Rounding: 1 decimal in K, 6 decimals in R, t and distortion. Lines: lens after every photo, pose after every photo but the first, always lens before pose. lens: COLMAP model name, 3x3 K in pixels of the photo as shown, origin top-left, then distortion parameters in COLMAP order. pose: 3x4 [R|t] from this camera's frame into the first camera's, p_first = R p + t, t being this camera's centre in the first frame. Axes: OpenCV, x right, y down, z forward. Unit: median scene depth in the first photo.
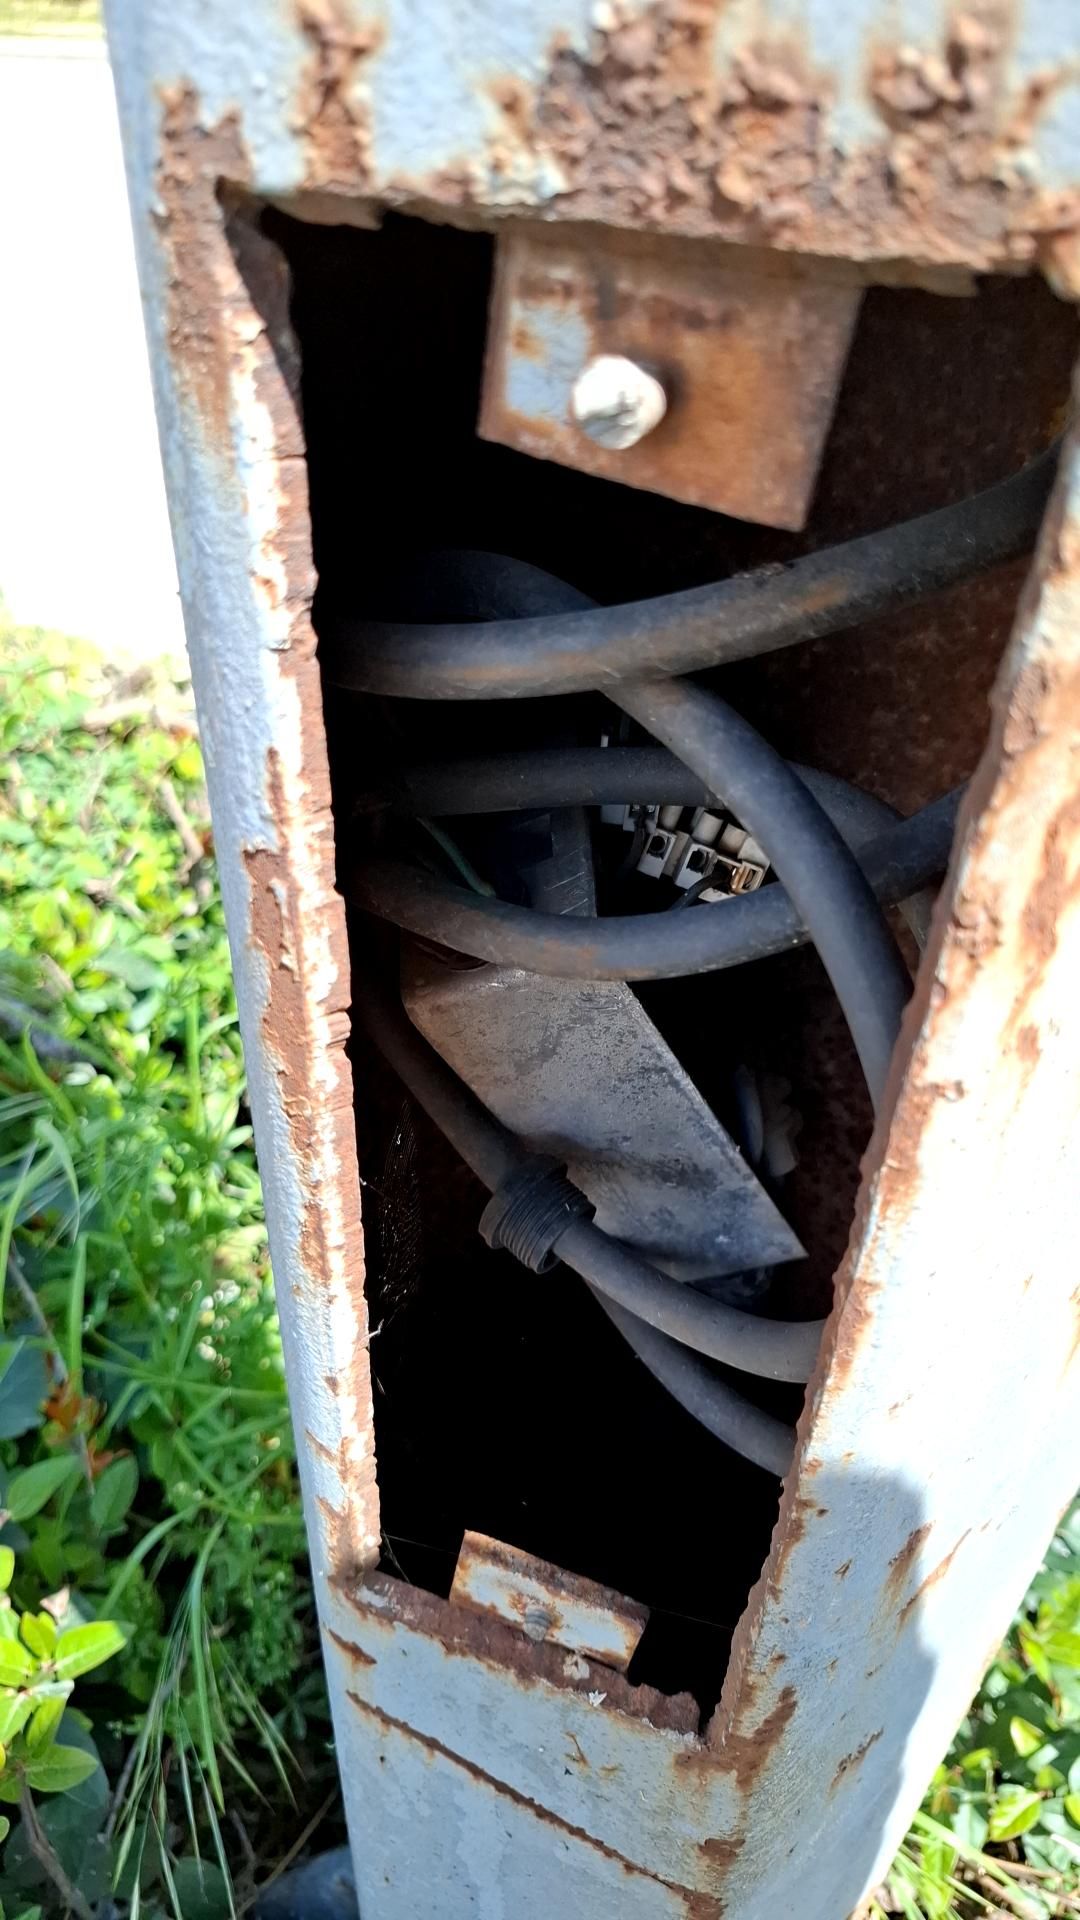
lens RADIAL K [[1506.6, 0, 537.6], [0, 1506.6, 951.1], [0, 0, 1]] dist [-0.004058, -0.005929]
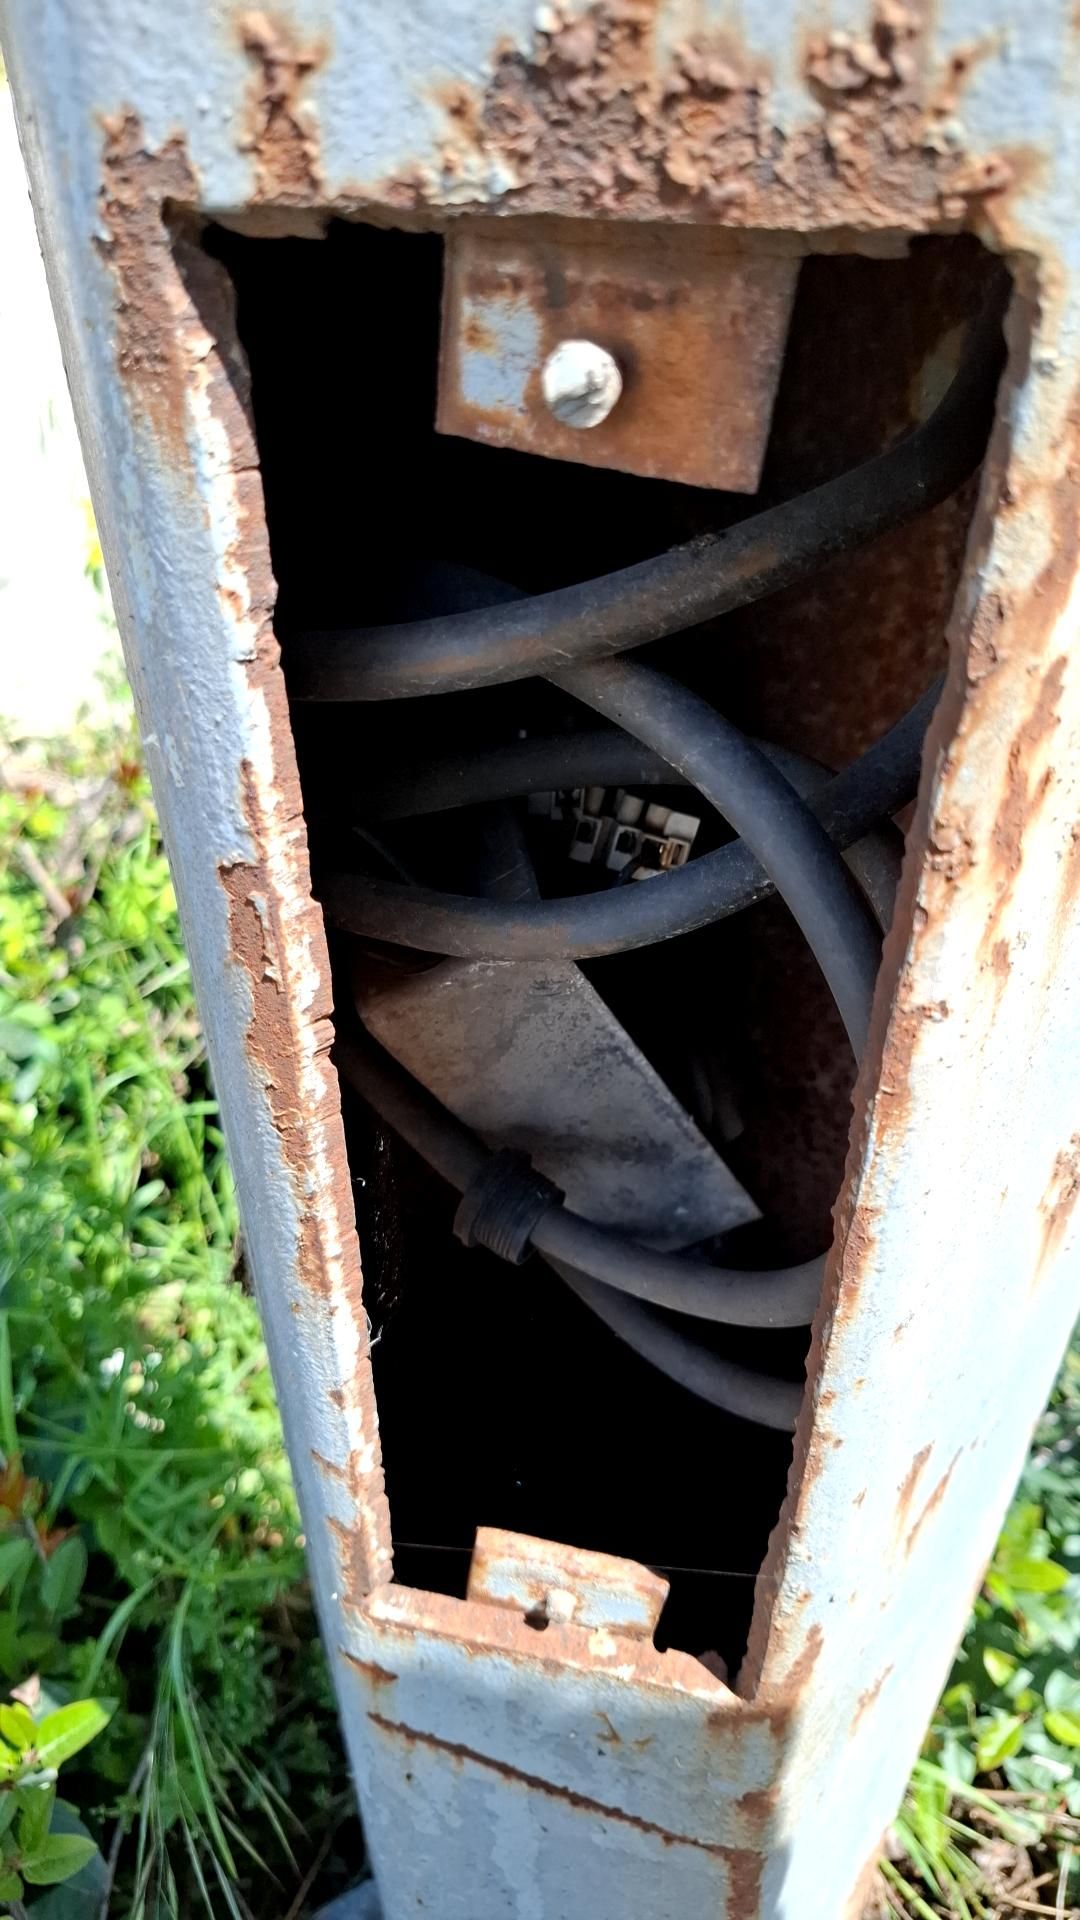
lens RADIAL K [[1521.7, 0, 540.0], [0, 1521.7, 960.0], [0, 0, 1]] dist [-0.003351, -0.017099]
pose [[0.987549, -0.118906, 0.103002, -0.097676], [0.120090, 0.992749, -0.005349, 0.026736], [-0.101619, 0.017652, 0.994667, -0.032867]]
